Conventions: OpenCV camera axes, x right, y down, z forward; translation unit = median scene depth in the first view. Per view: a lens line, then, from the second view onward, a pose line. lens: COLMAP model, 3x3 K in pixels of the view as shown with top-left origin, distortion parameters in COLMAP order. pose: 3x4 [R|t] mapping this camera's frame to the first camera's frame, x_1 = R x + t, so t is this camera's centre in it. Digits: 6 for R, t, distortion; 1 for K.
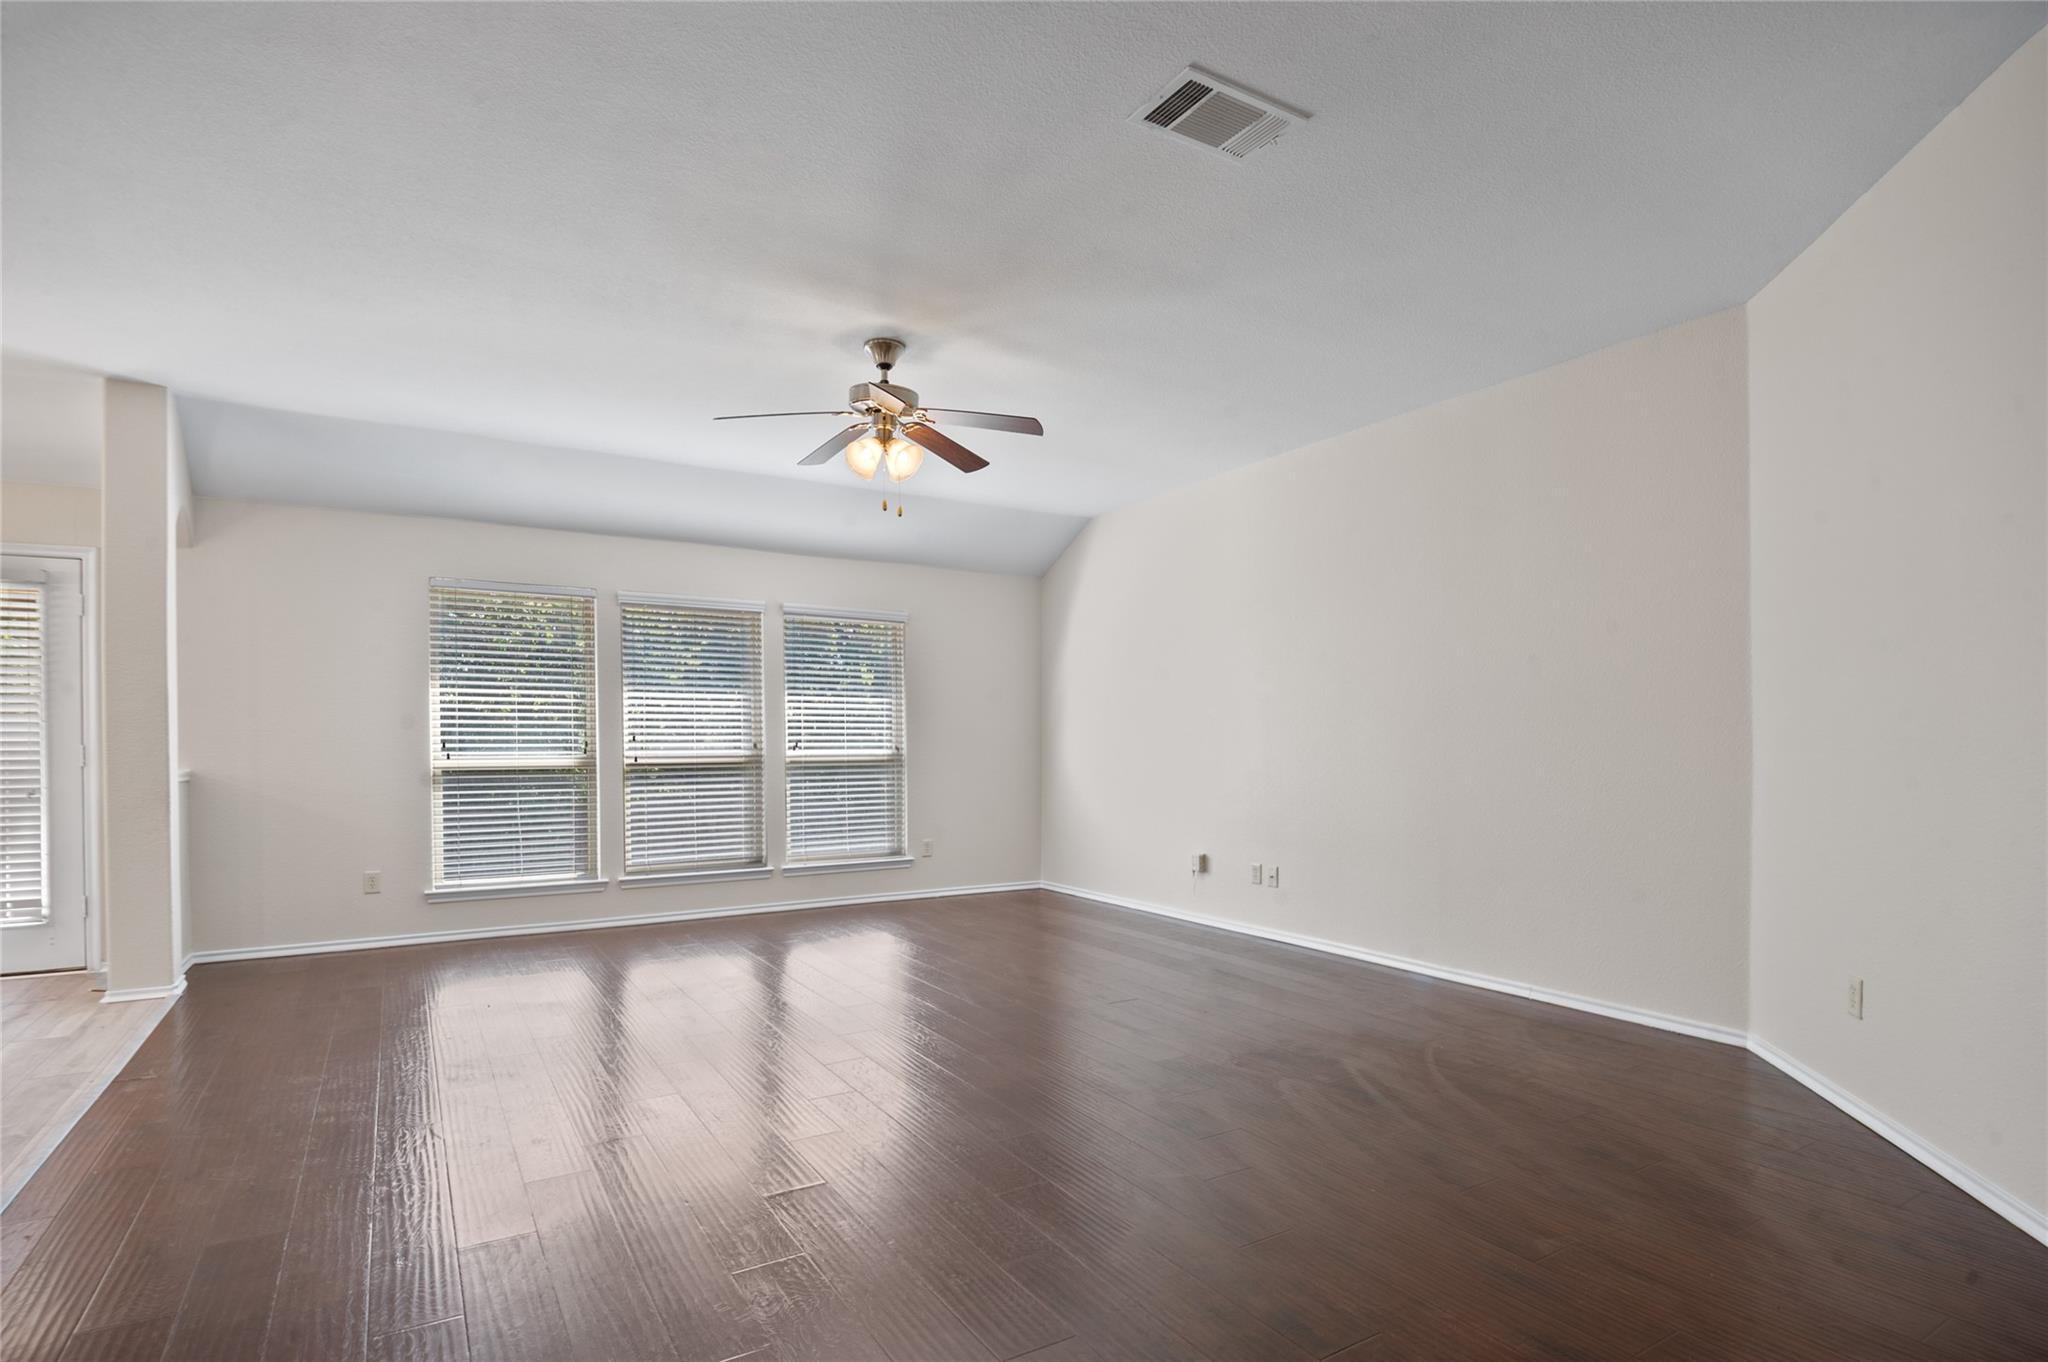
lens RADIAL K [[1025.8, 0, 1022.5], [0, 1025.8, 759.9], [0, 0, 1]] dist [-0.084738, 0.000029]
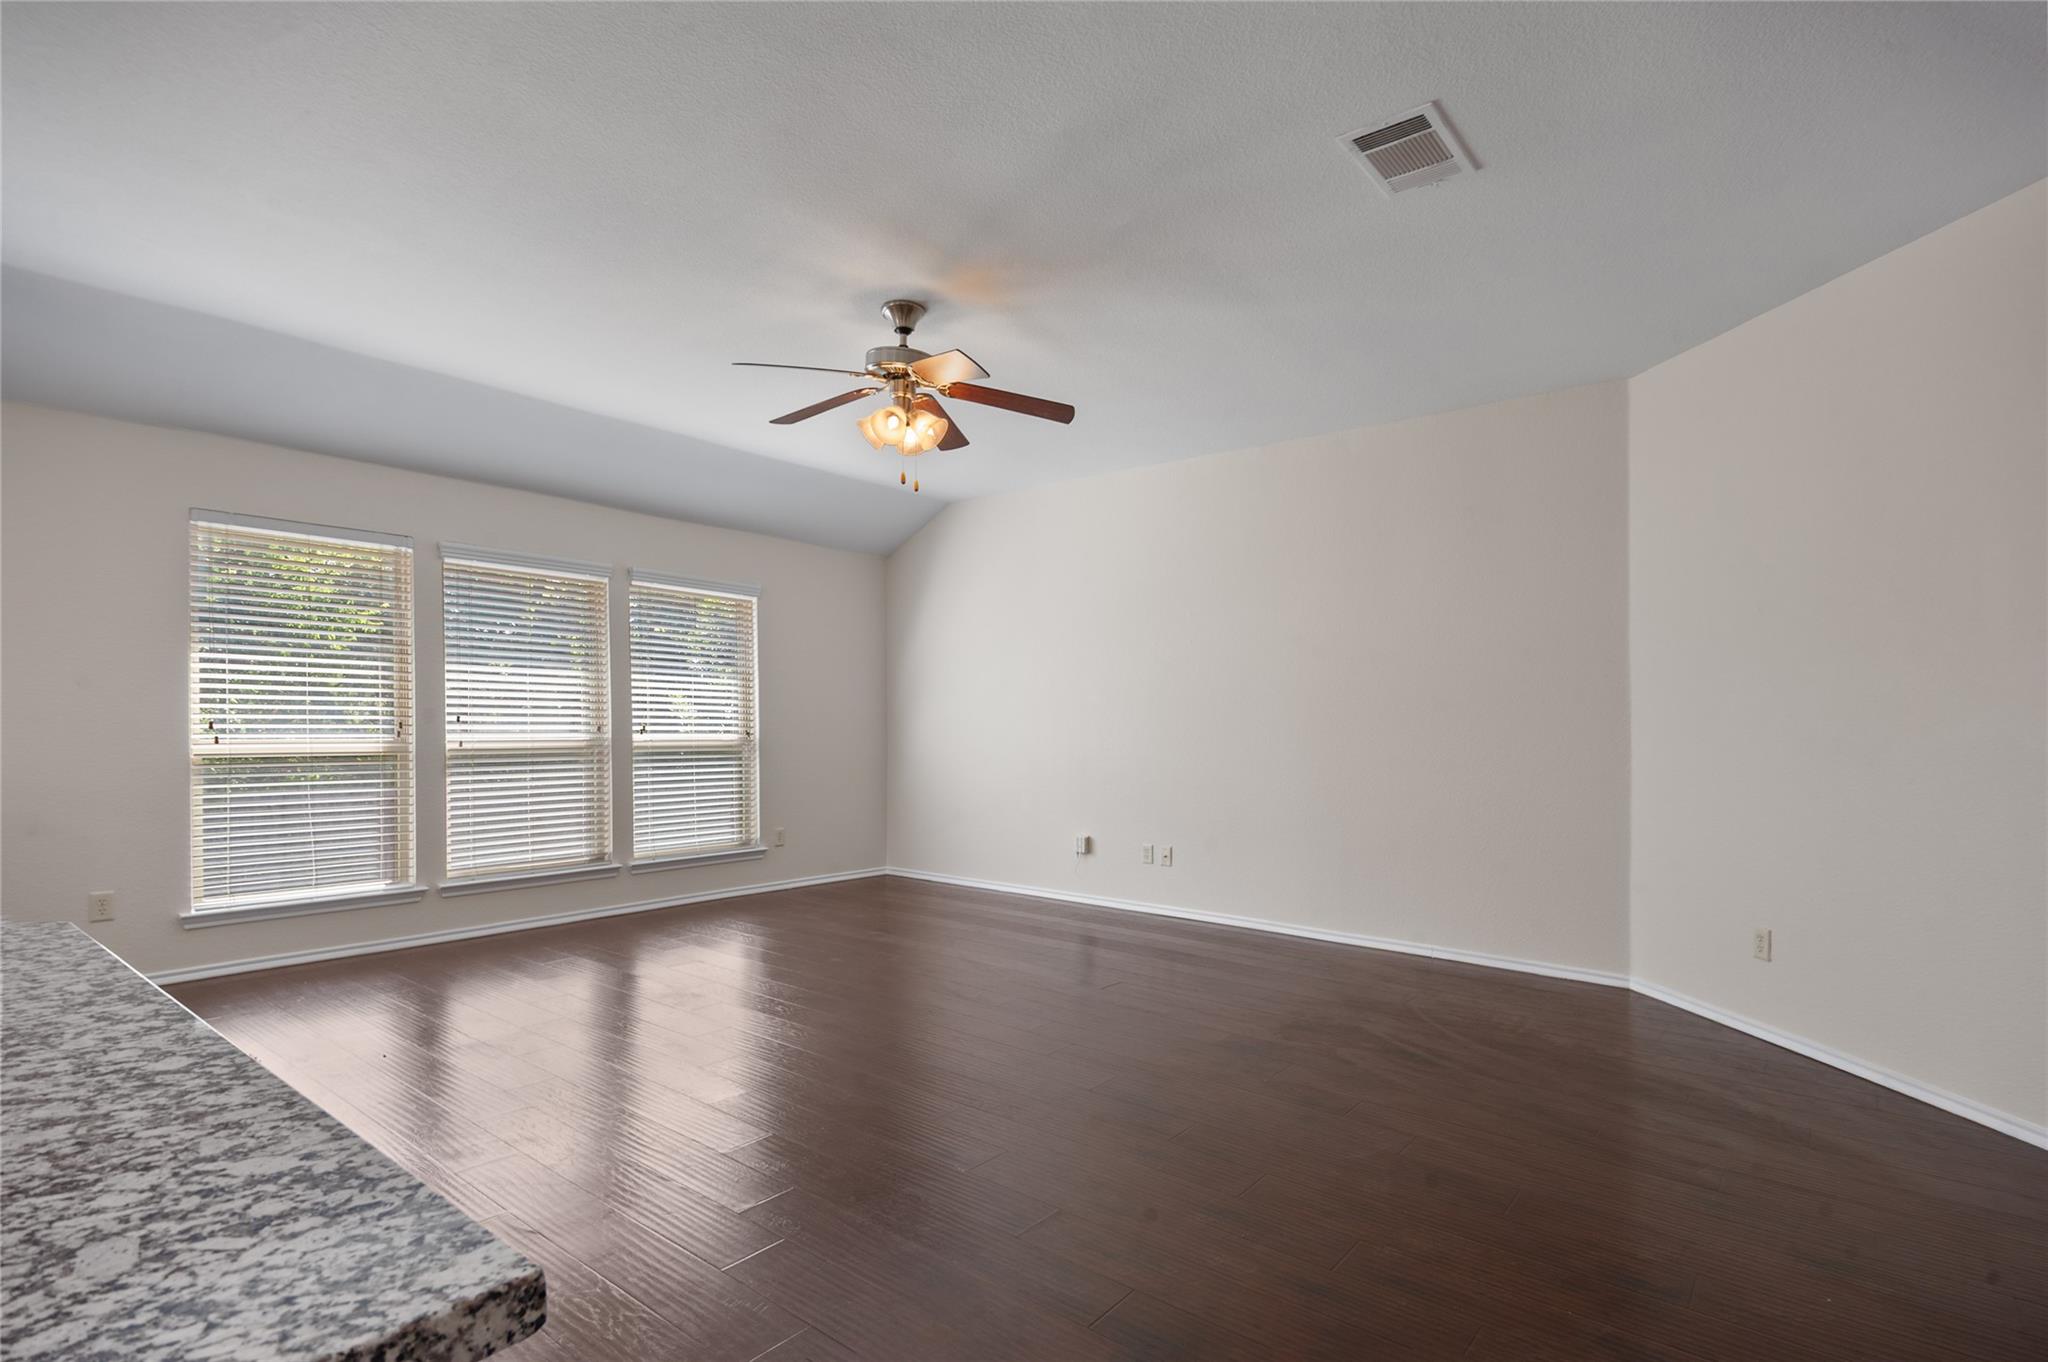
lens RADIAL K [[1003.9, 0, 1029.7], [0, 1003.9, 715.9], [0, 0, 1]] dist [-0.052053, -0.000177]
pose [[0.940547, 0.009564, 0.339528, -0.233876], [-0.002119, 0.999749, -0.022292, -0.007261], [-0.339656, 0.020248, 0.940332, 0.066927]]
